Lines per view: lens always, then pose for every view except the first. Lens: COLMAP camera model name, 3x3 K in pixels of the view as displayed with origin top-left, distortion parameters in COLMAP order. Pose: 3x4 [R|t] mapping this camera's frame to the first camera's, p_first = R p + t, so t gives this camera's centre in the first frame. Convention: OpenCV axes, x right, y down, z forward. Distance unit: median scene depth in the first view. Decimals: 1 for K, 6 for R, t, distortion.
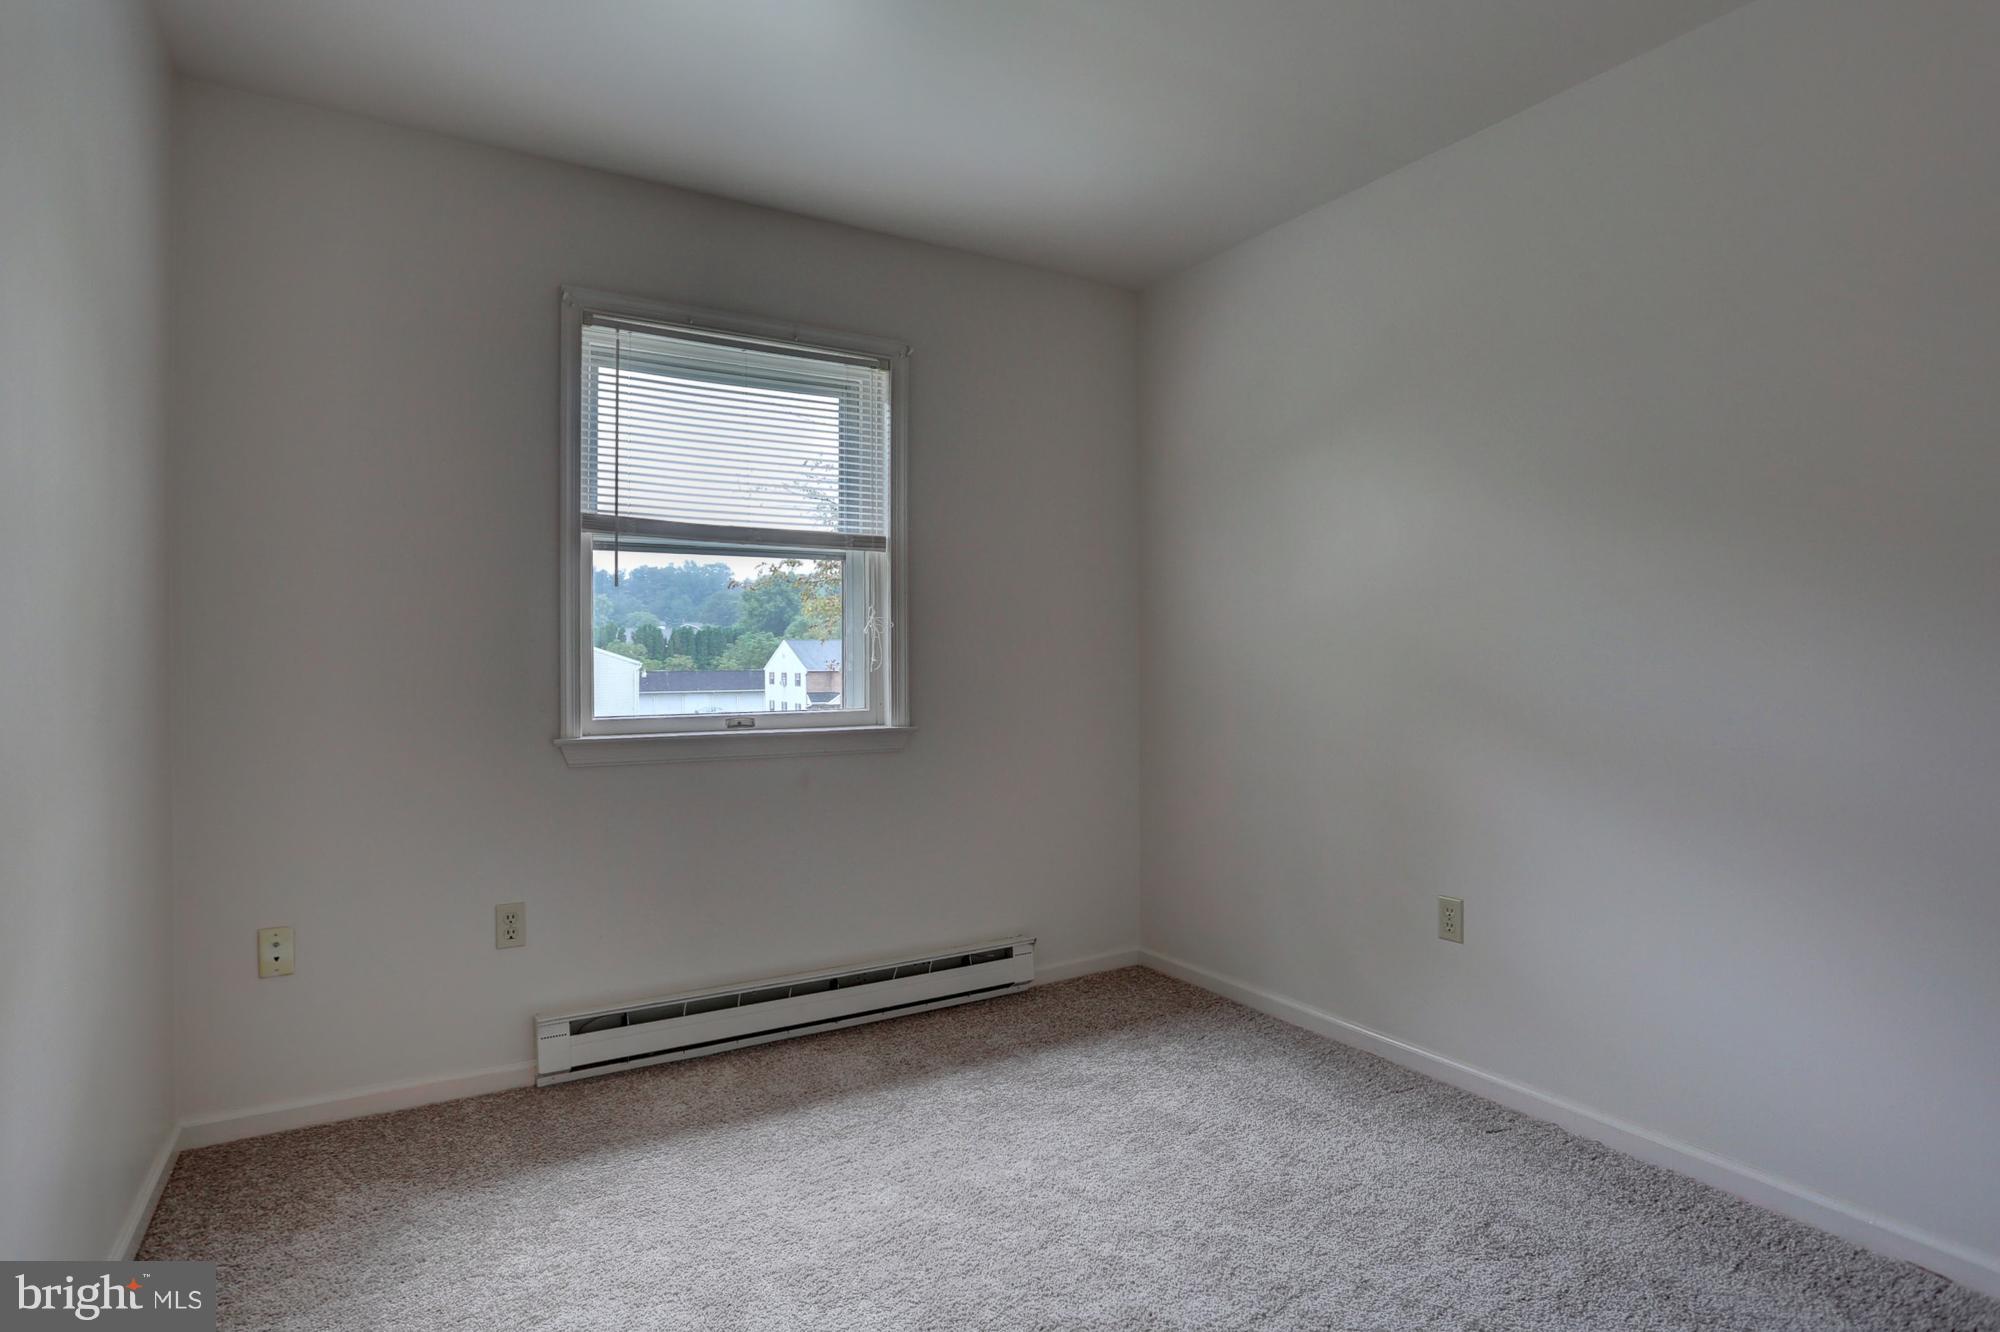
lens RADIAL K [[990.8, 0, 1006.8], [0, 990.8, 641.3], [0, 0, 1]] dist [-0.060548, 0.024243]
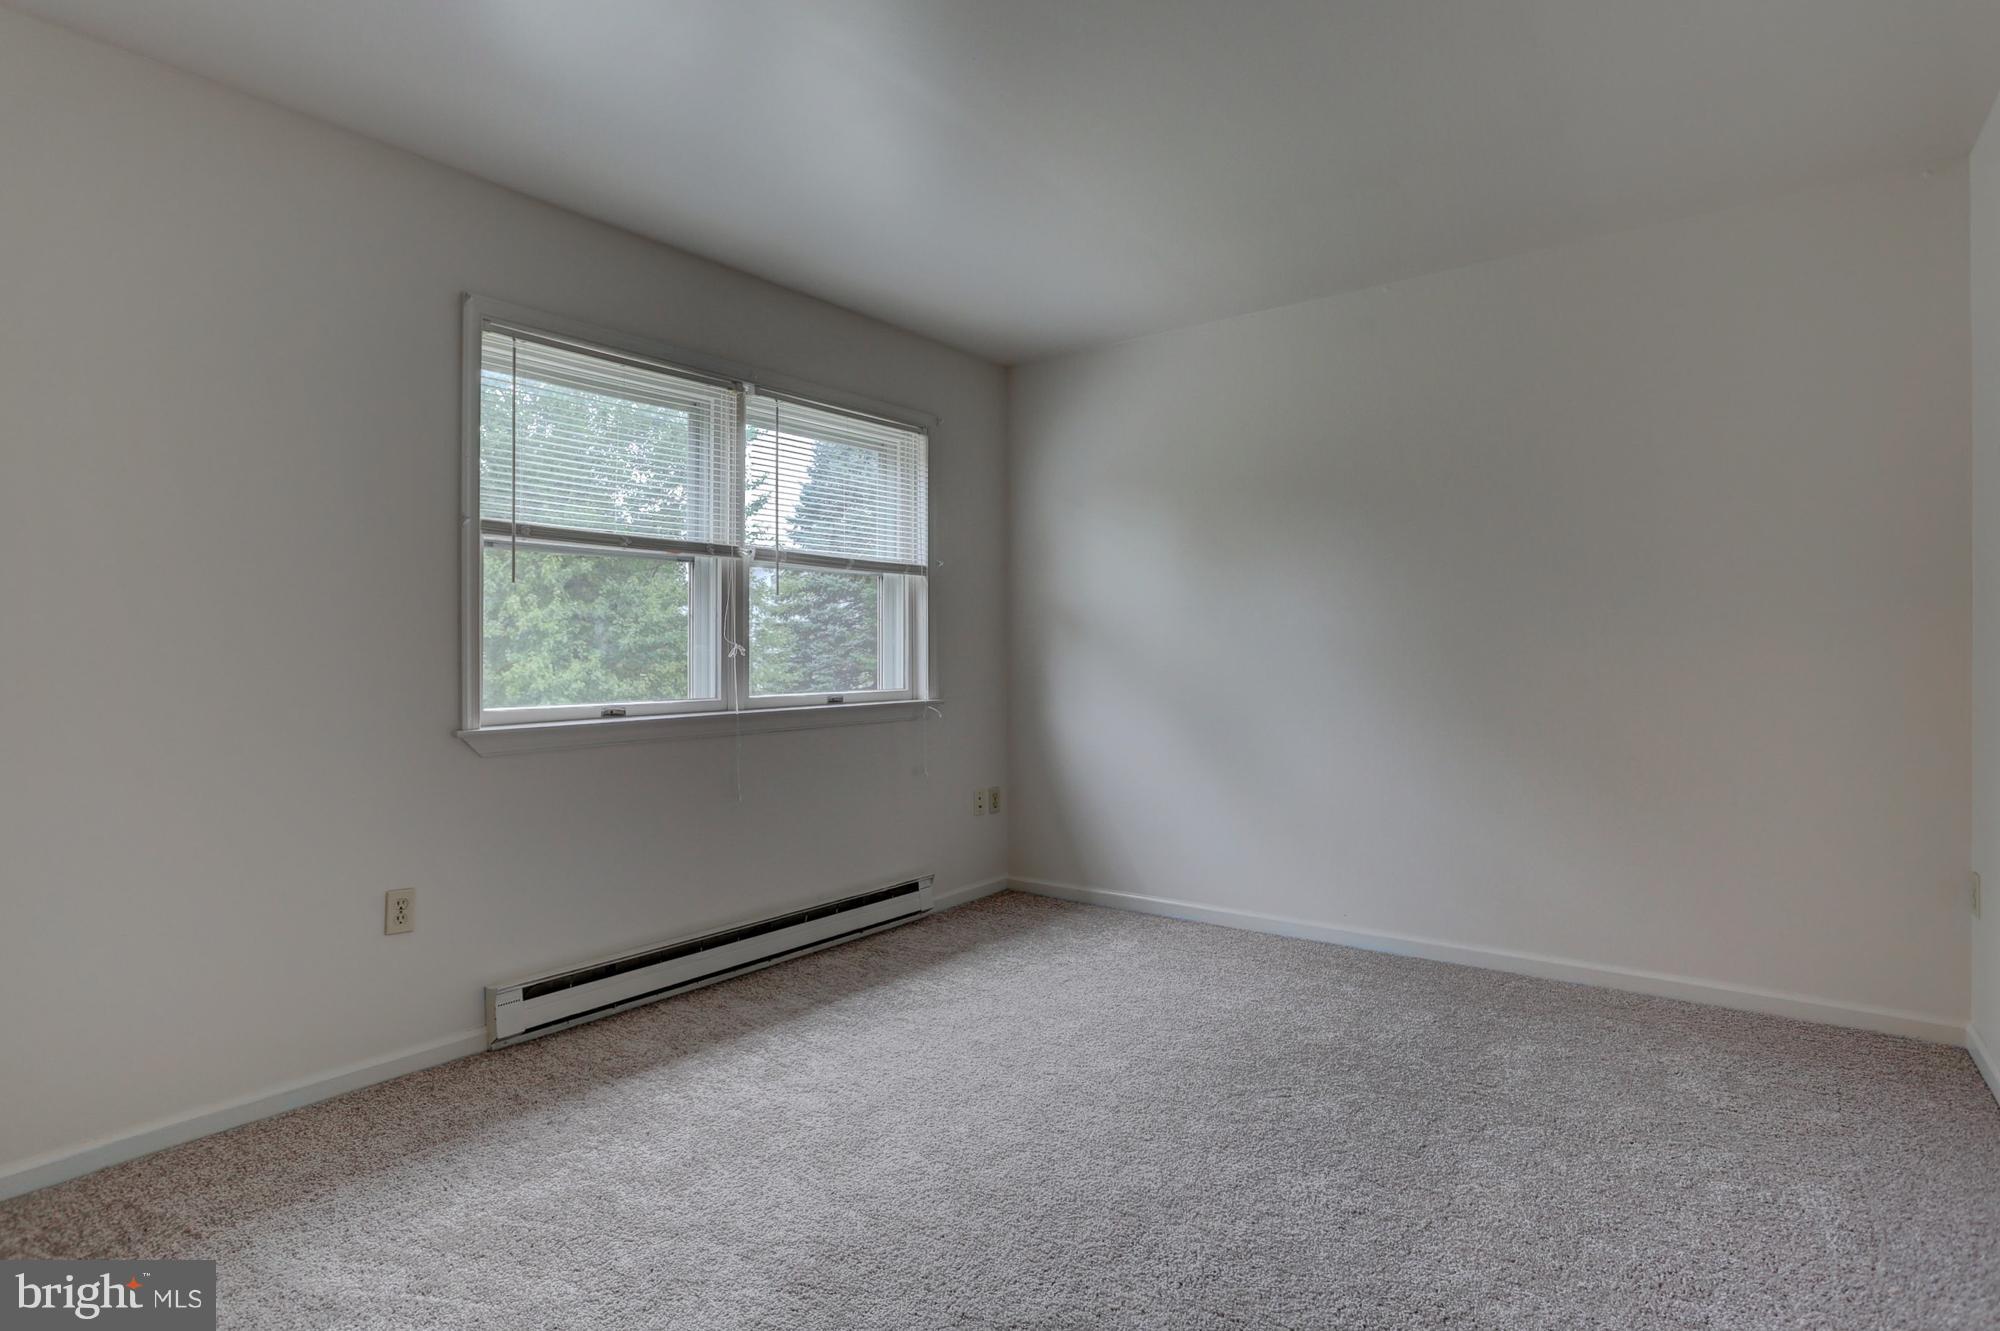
lens RADIAL K [[990.8, 0, 1012.8], [0, 990.8, 650.7], [0, 0, 1]] dist [-0.060548, 0.024243]
pose [[0.926117, -0.000947, 0.377236, -0.294742], [-0.004055, 0.999914, 0.012467, 0.000430], [-0.377215, -0.013076, 0.926033, -0.169559]]
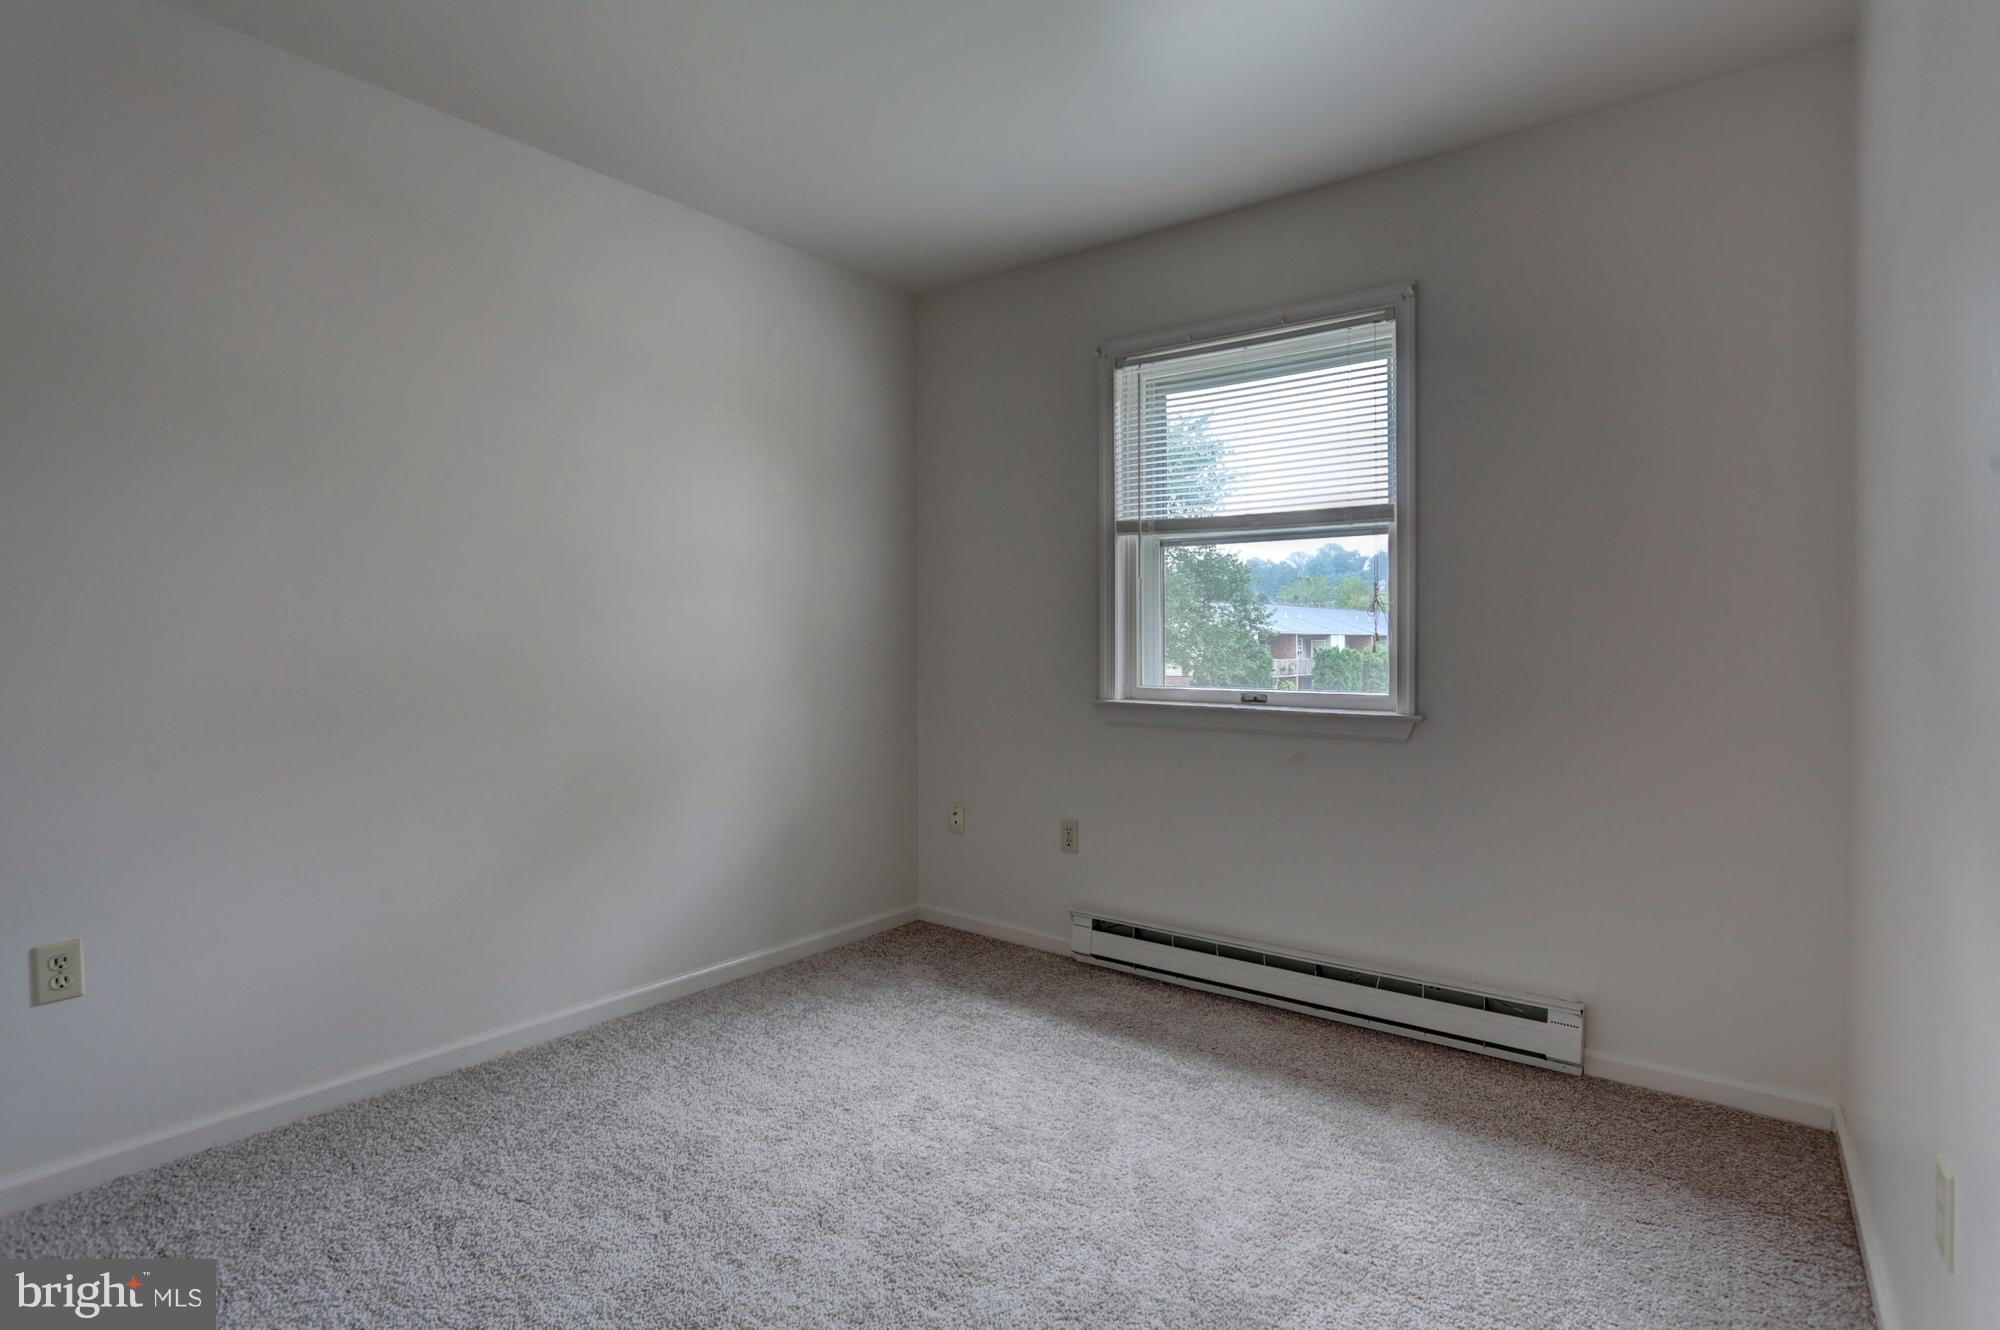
lens RADIAL K [[910.4, 0, 984.8], [0, 910.4, 654.4], [0, 0, 1]] dist [-0.009374, 0.001274]
pose [[0.420231, 0.021201, -0.907169, 0.544575], [0.004693, 0.999663, 0.025537, 0.008630], [0.907405, -0.014989, 0.419990, 0.346510]]
